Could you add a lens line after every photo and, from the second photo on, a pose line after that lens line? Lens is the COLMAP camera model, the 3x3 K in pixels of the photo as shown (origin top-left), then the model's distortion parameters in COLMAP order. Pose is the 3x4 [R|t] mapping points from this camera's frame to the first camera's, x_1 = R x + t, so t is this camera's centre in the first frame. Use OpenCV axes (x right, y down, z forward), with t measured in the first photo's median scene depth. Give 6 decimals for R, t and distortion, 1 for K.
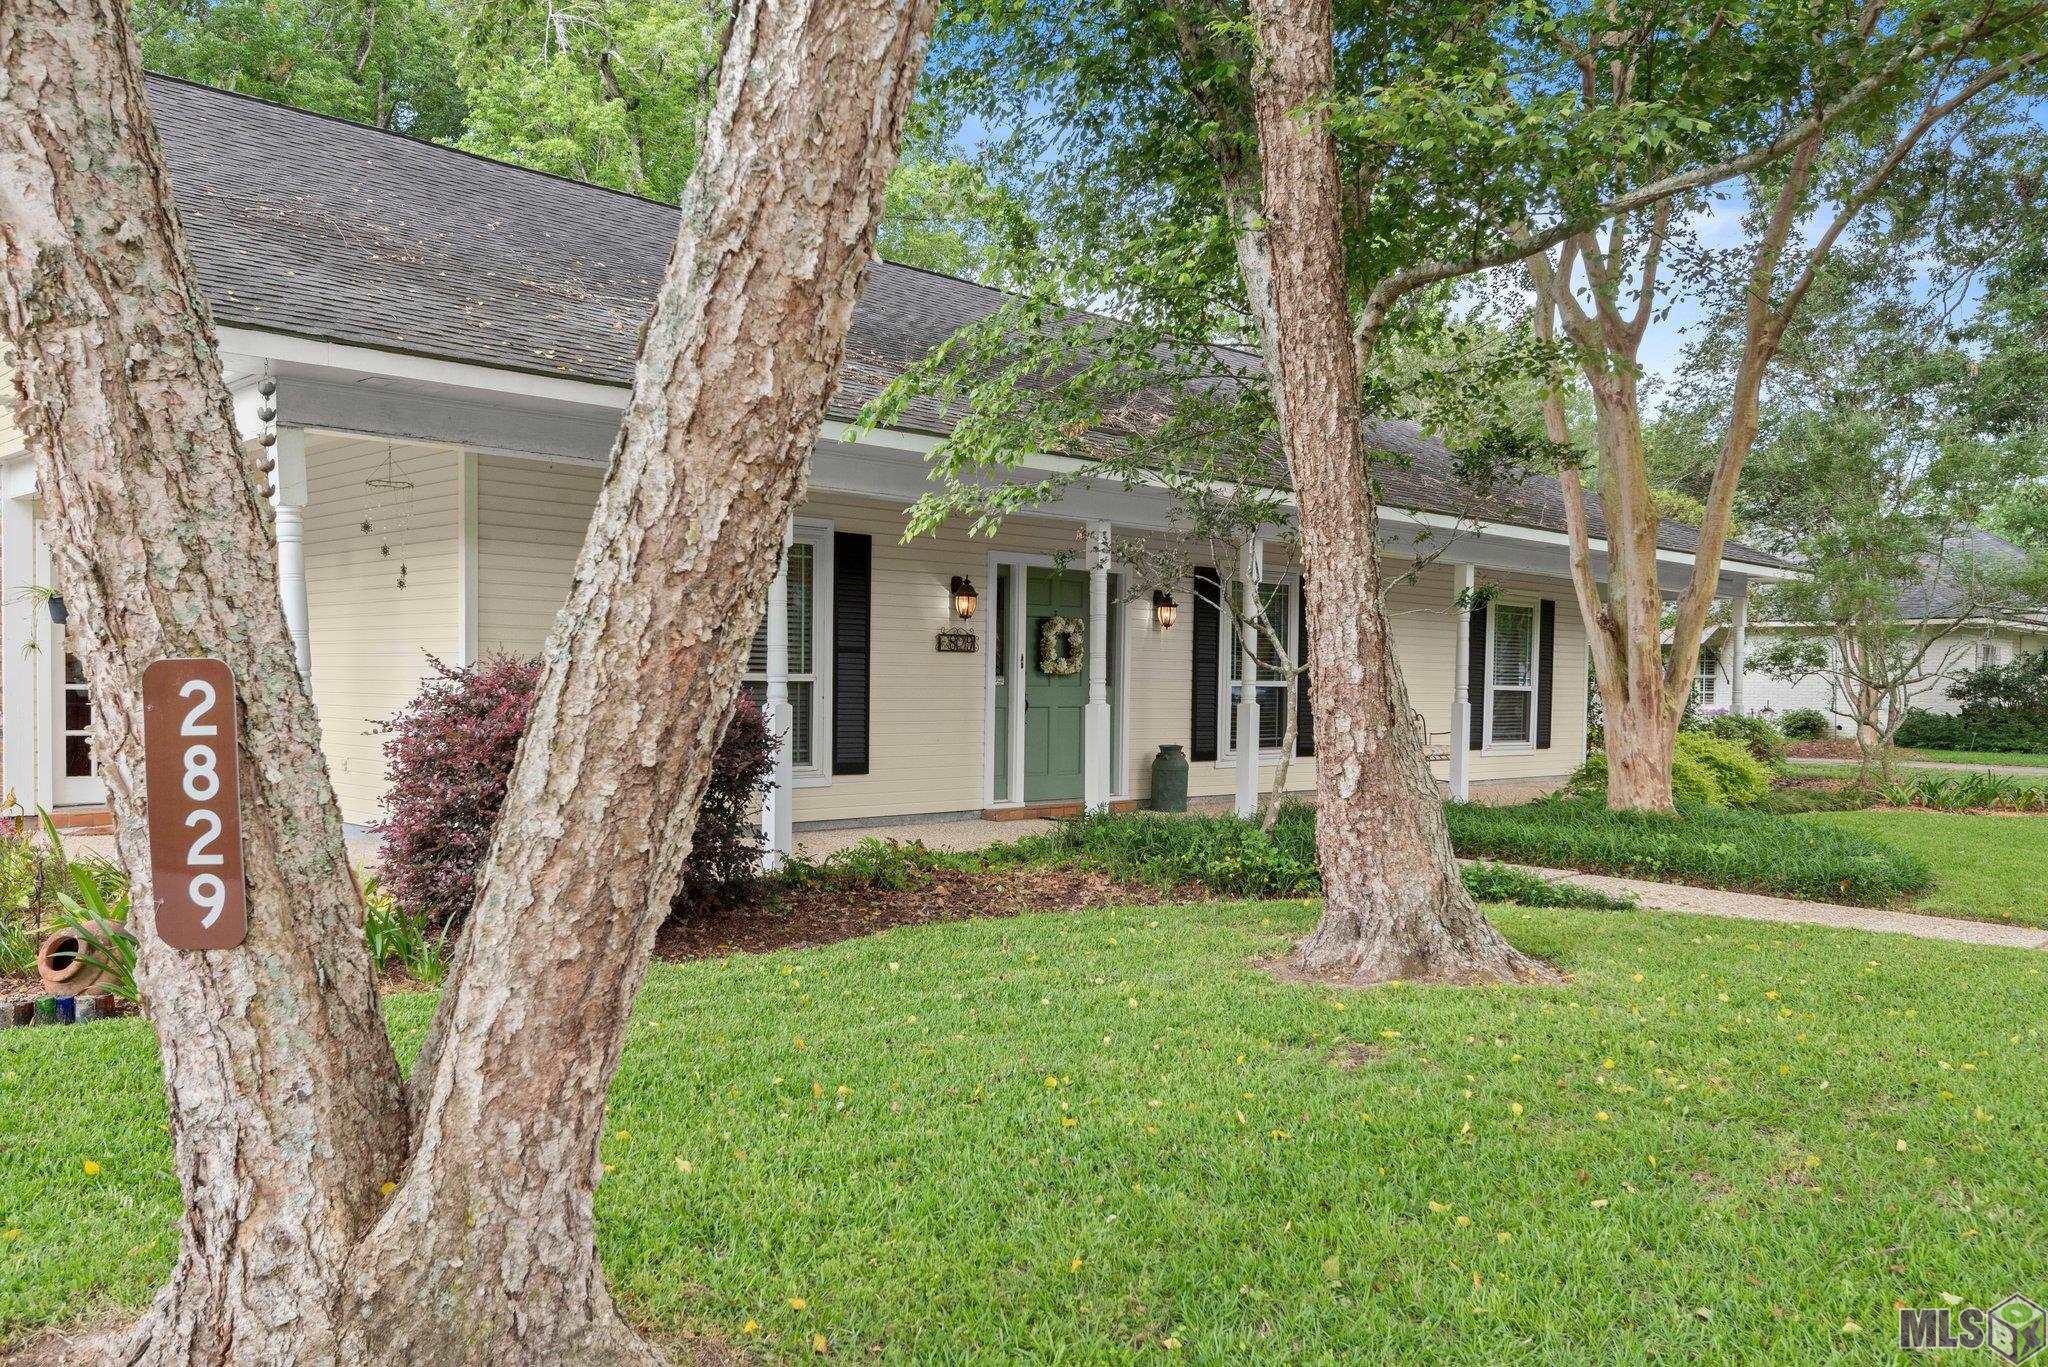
lens RADIAL K [[1645.5, 0, 1013.8], [0, 1645.5, 722.0], [0, 0, 1]] dist [0.057197, -0.002861]
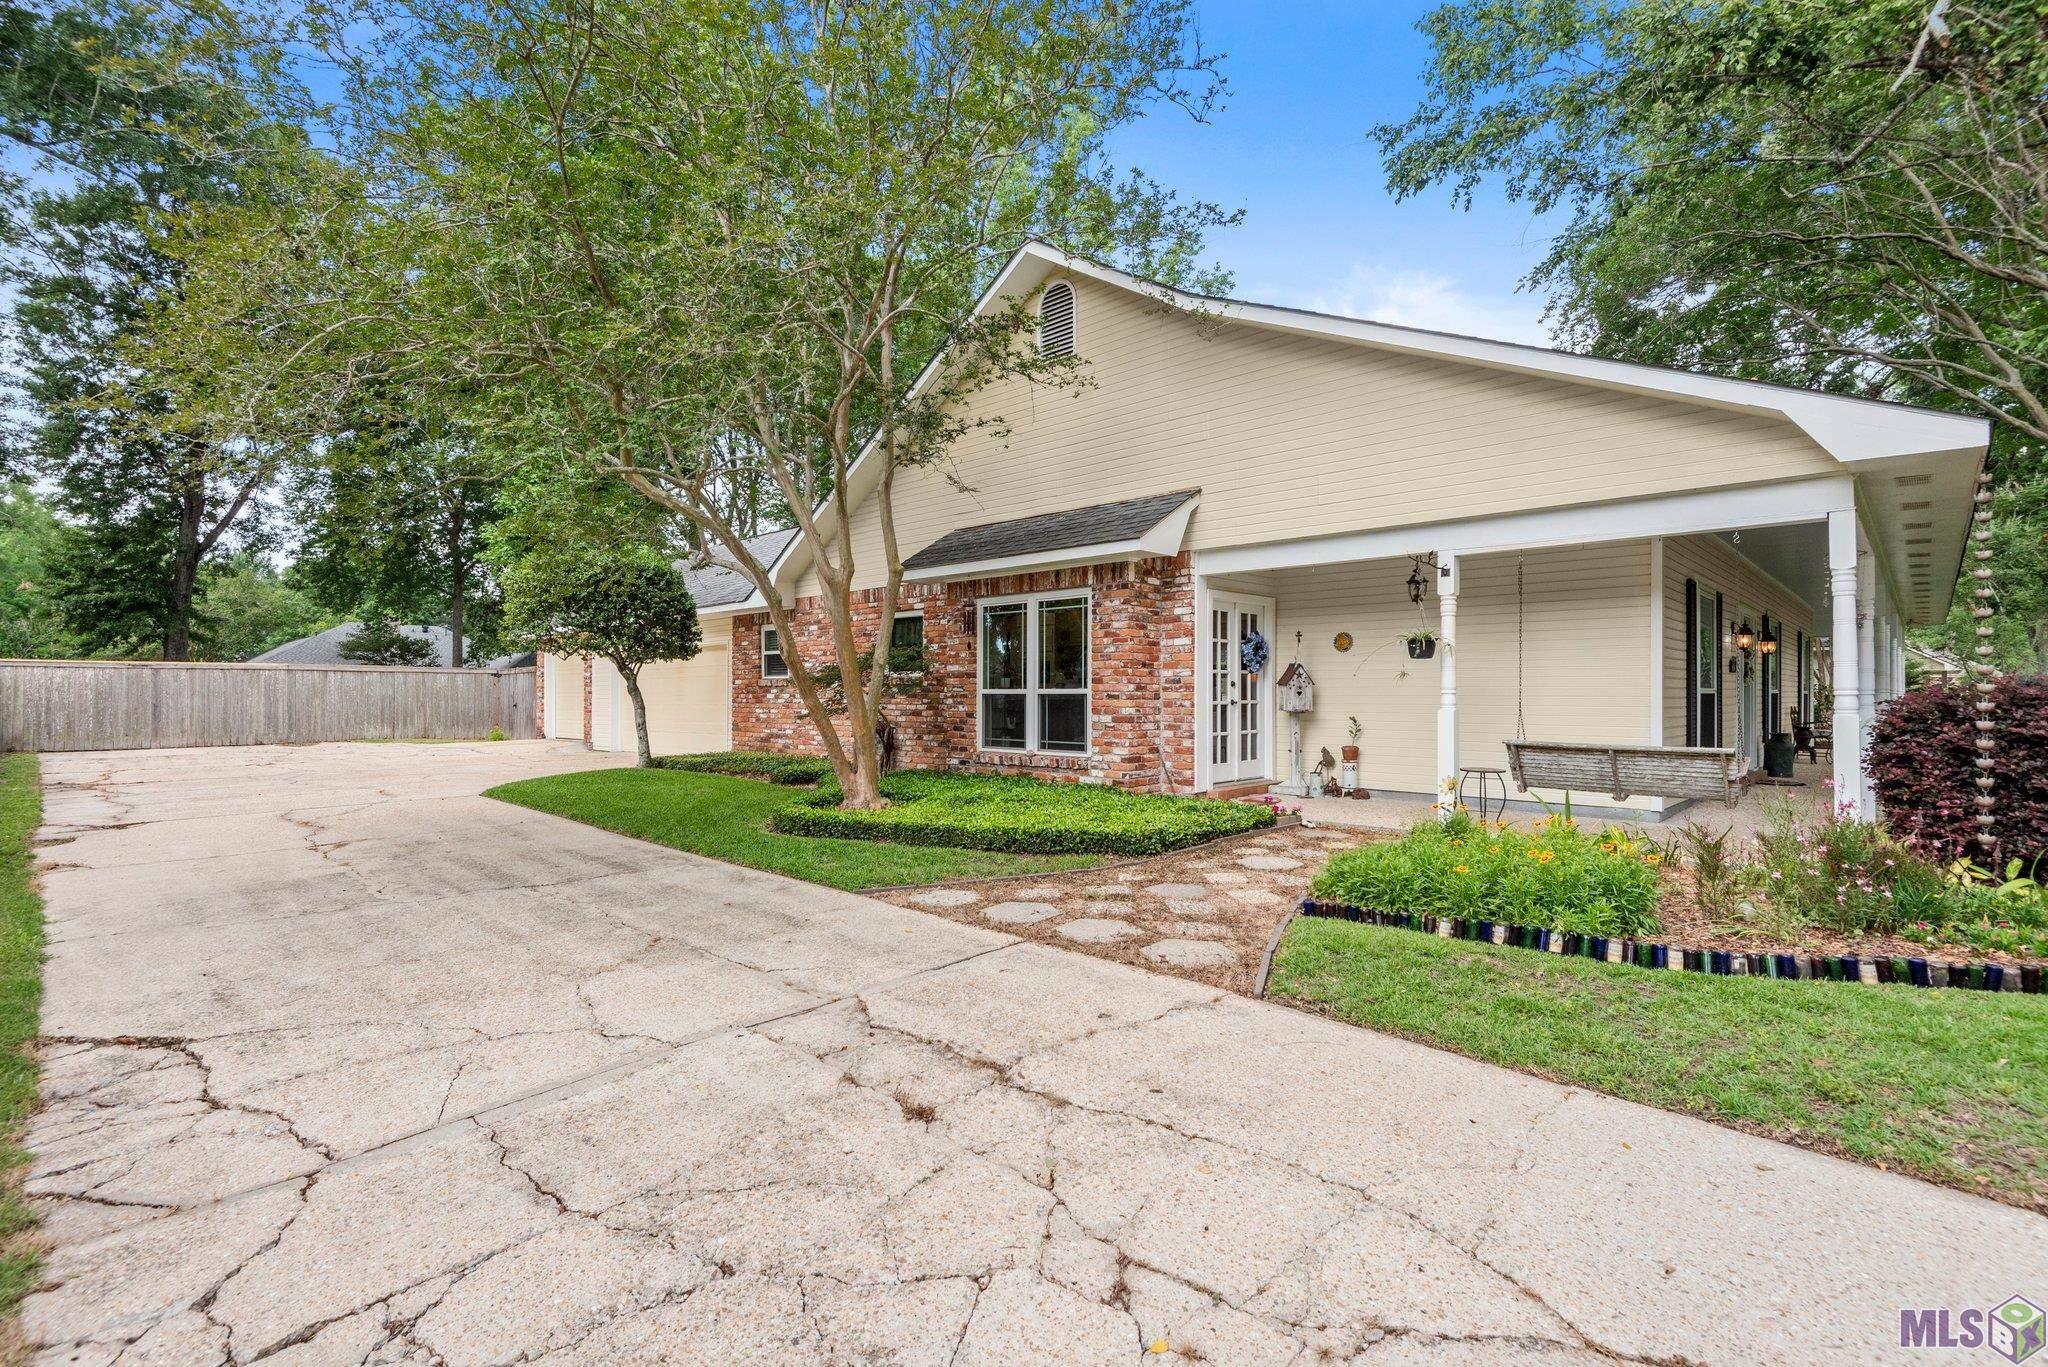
lens RADIAL K [[955.1, 0, 1025.7], [0, 955.1, 697.5], [0, 0, 1]] dist [0.016959, 0.000303]
pose [[0.998423, -0.014527, 0.054226, -0.943371], [0.015444, 0.999744, -0.016534, -0.018084], [-0.053972, 0.017345, 0.998392, 0.215181]]
